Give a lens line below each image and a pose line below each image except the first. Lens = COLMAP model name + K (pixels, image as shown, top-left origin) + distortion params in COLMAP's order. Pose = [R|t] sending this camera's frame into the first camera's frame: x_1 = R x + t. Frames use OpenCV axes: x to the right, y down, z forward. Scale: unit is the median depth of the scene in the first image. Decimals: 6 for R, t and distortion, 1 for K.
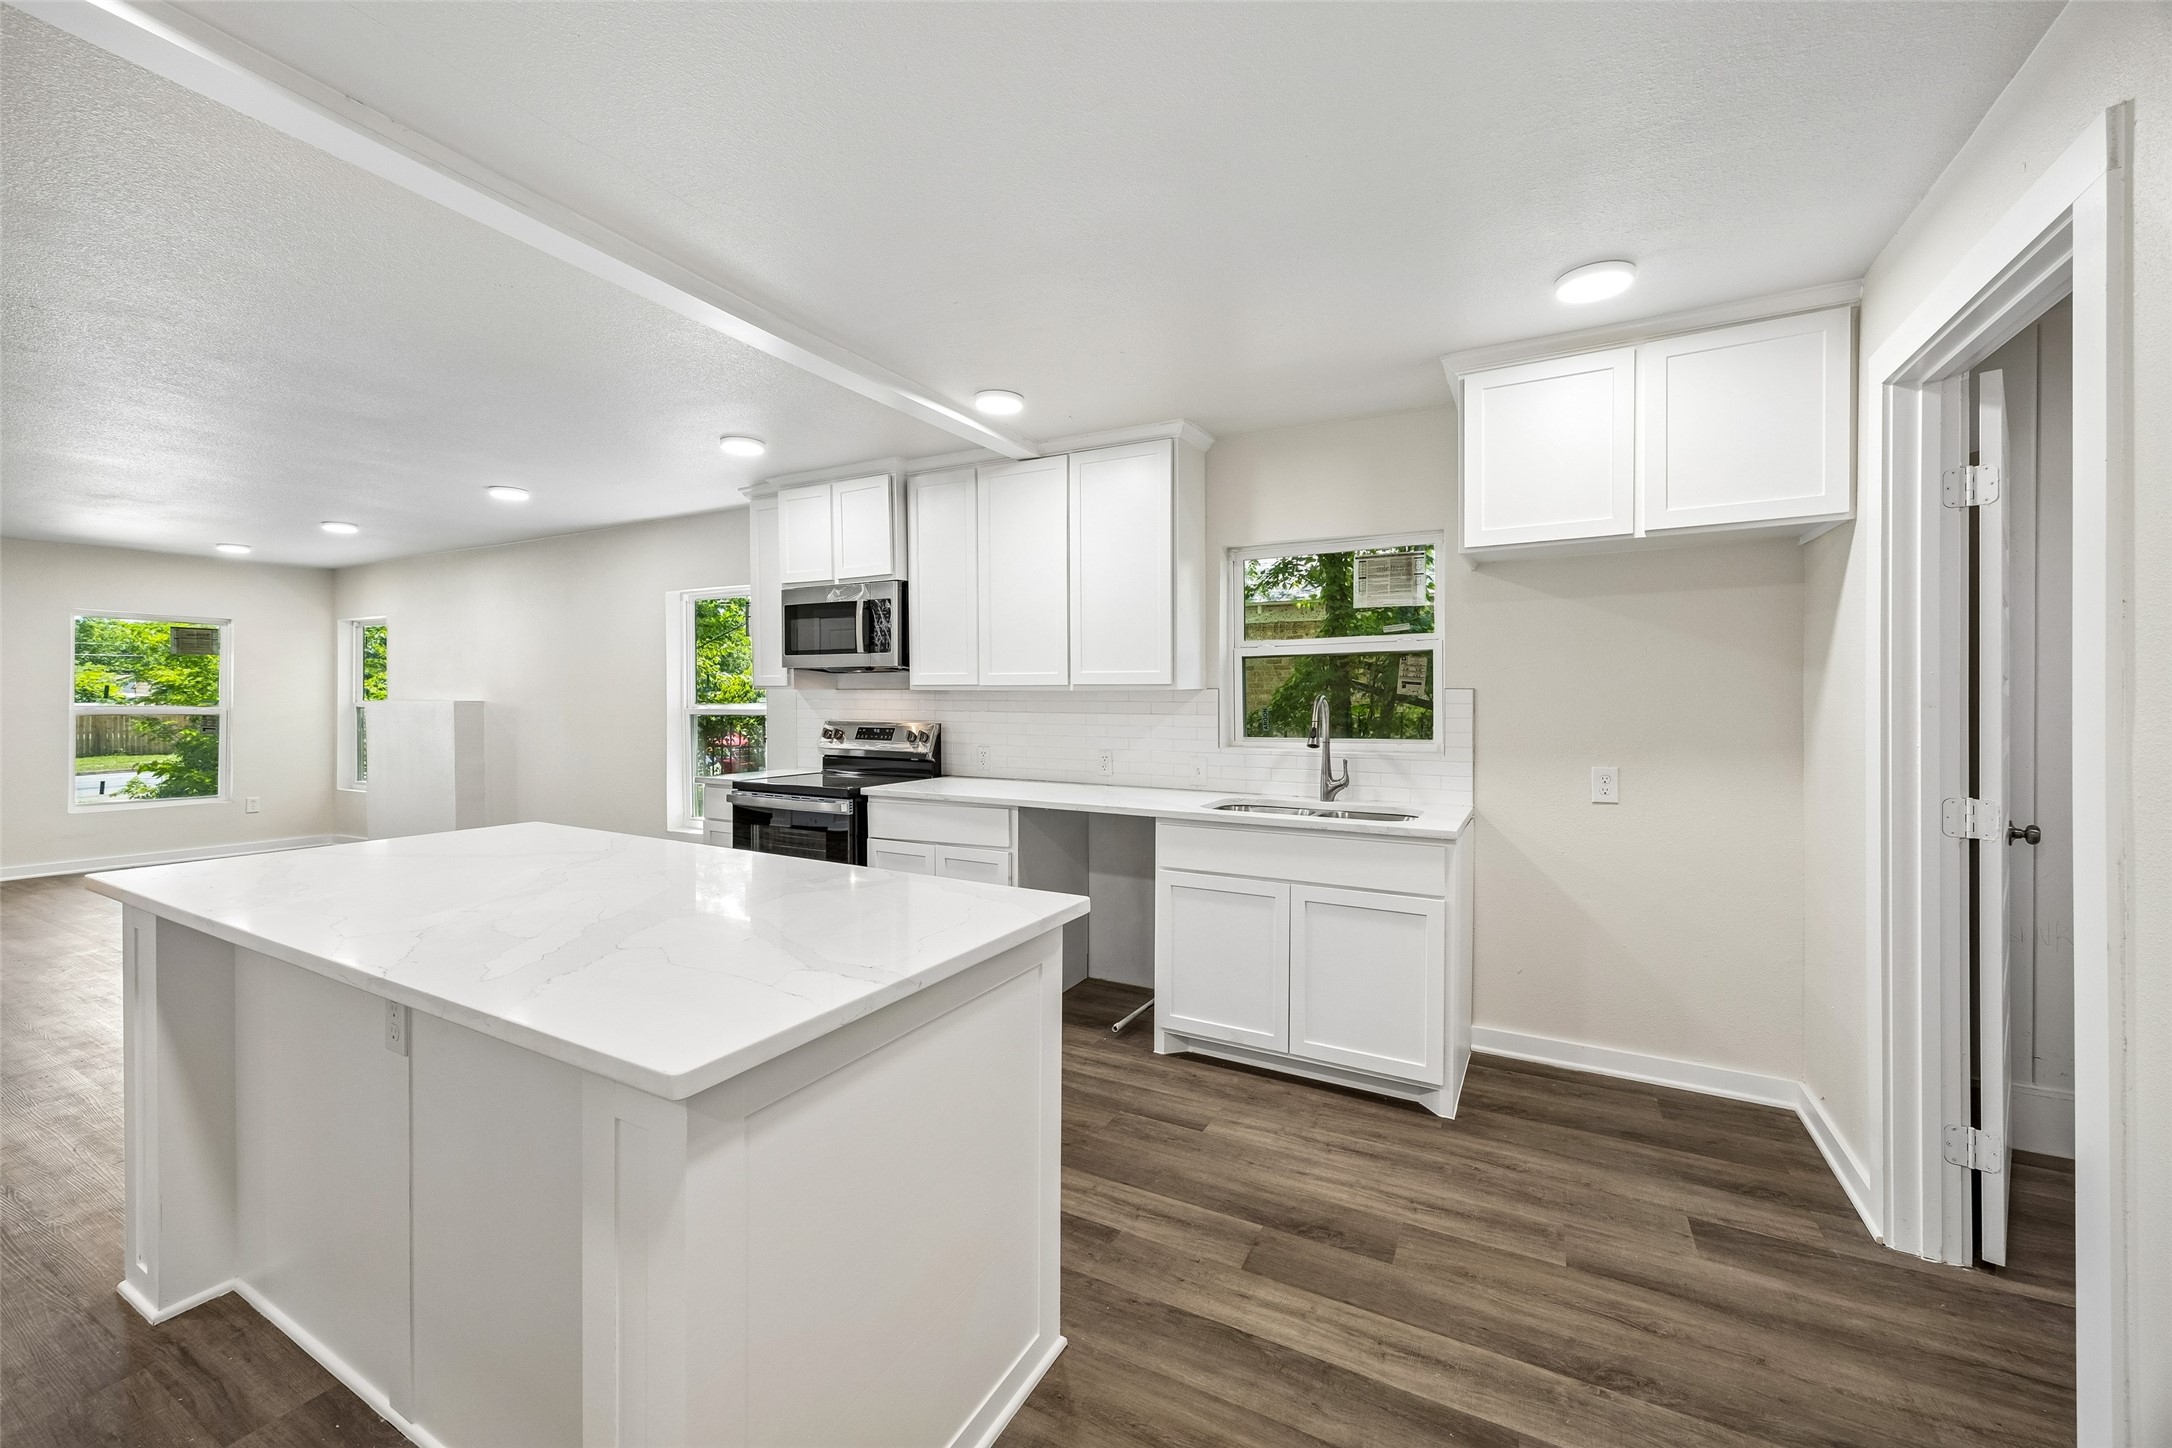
lens RADIAL K [[839.2, 0, 1088.3], [0, 839.2, 719.6], [0, 0, 1]] dist [-0.007543, 0.000383]
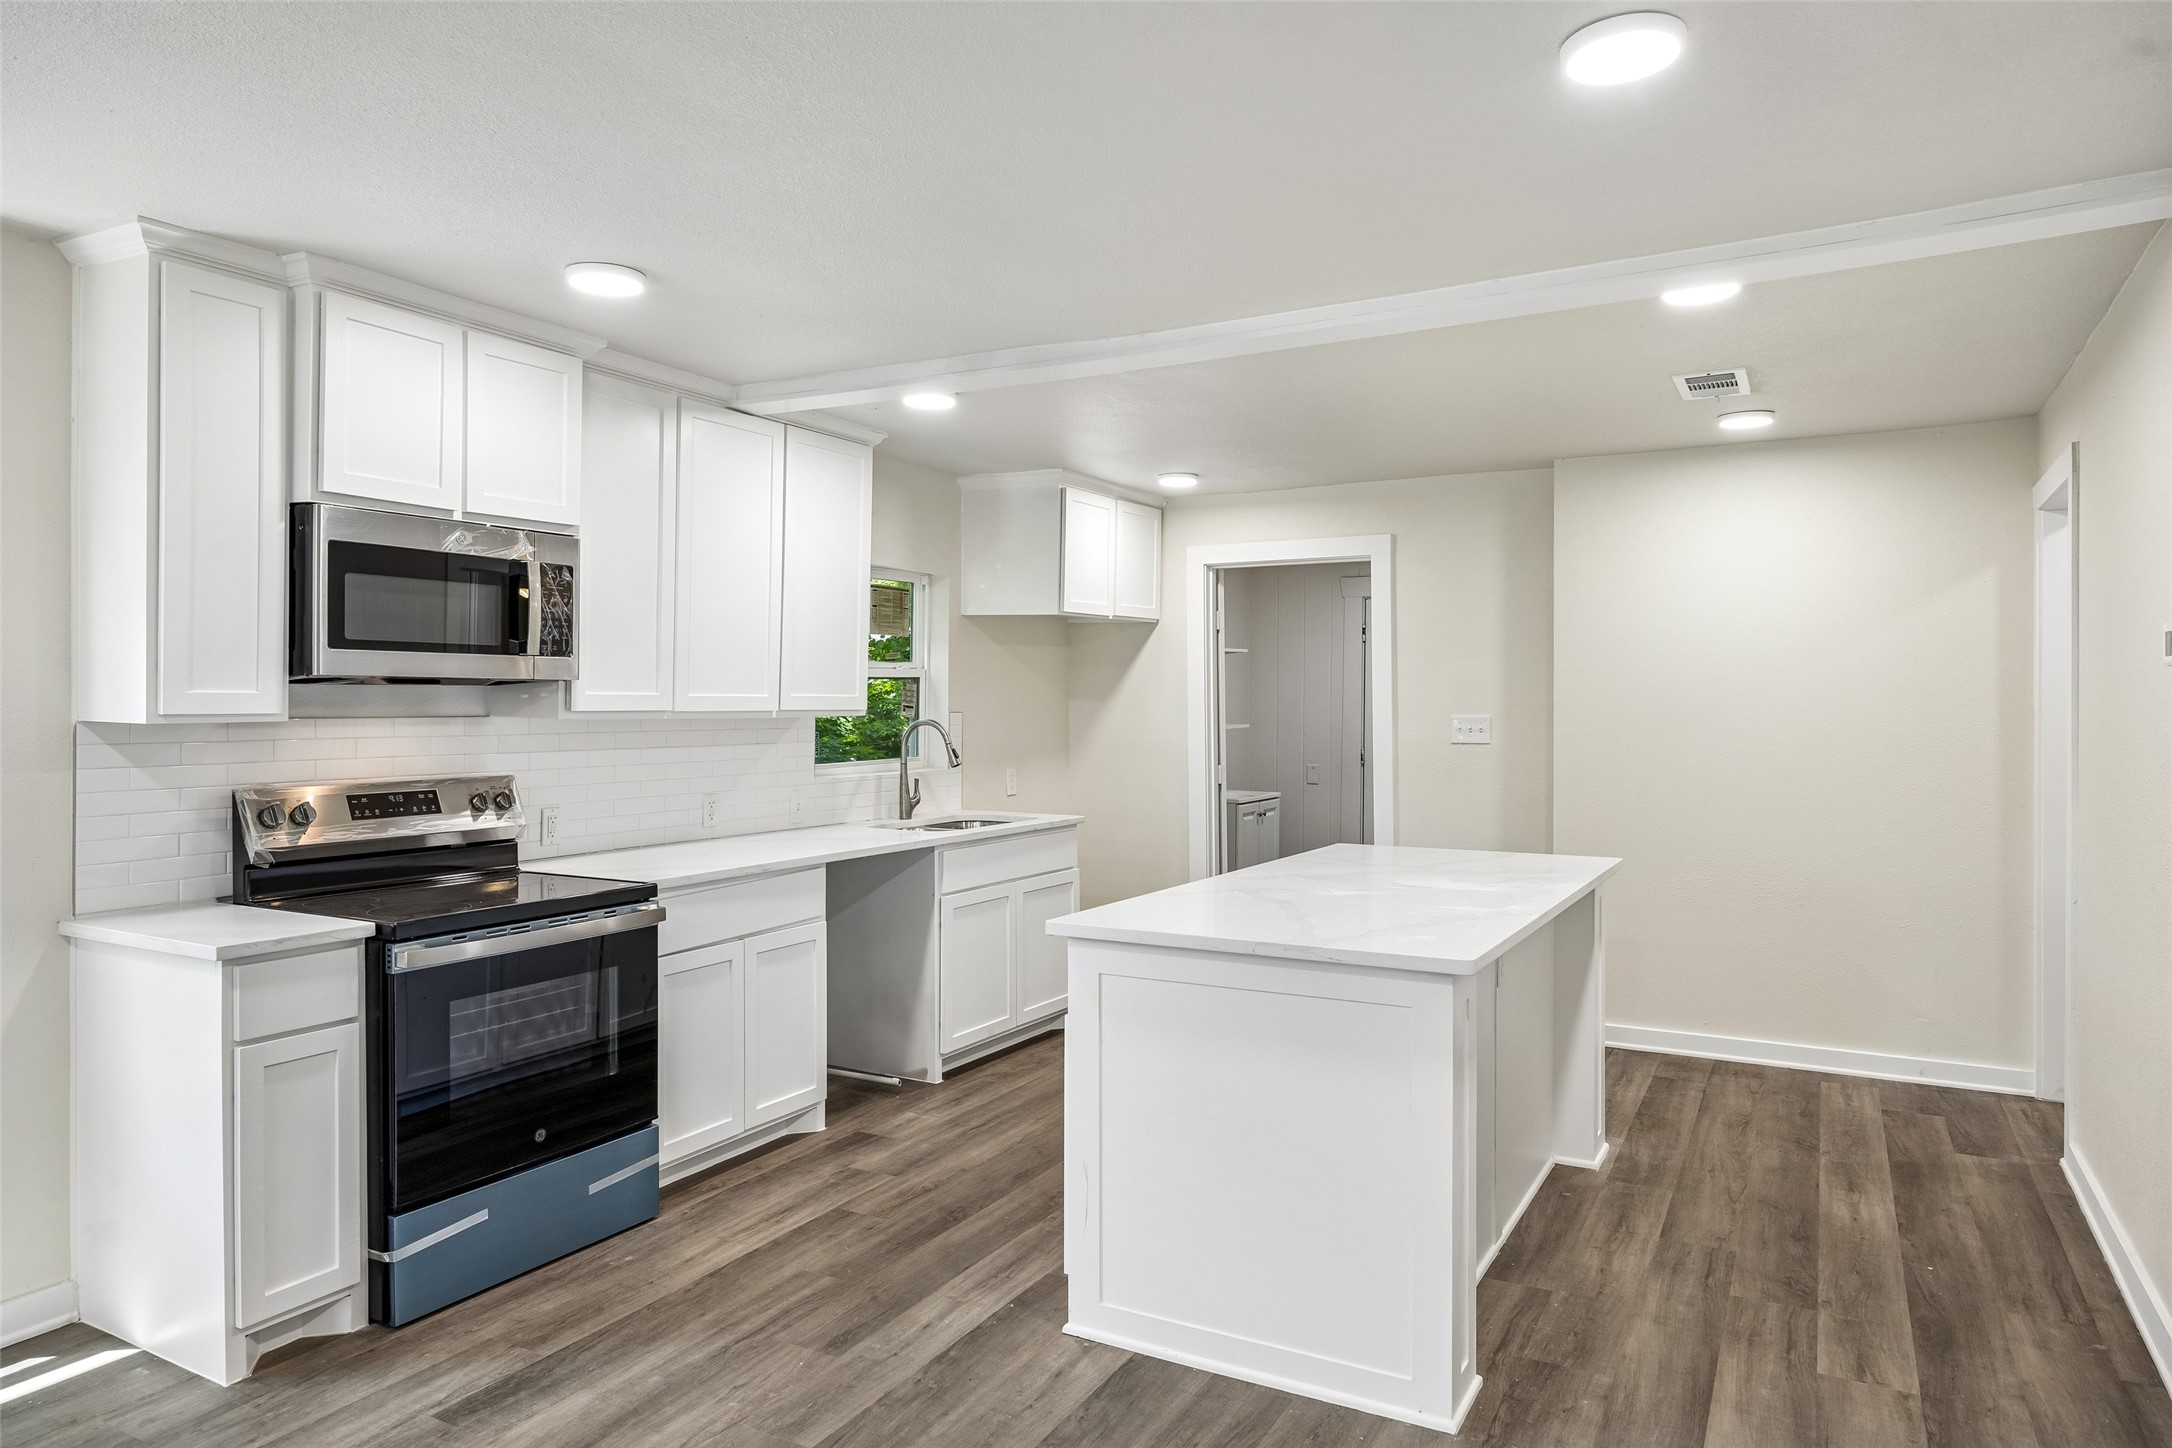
lens RADIAL K [[1346.9, 0, 1083.0], [0, 1346.9, 716.6], [0, 0, 1]] dist [-0.002478, -0.001205]
pose [[0.020478, -0.011387, 0.999725, -1.962294], [0.037675, 0.999234, 0.010610, -0.055988], [-0.999080, 0.037447, 0.020891, 1.032400]]
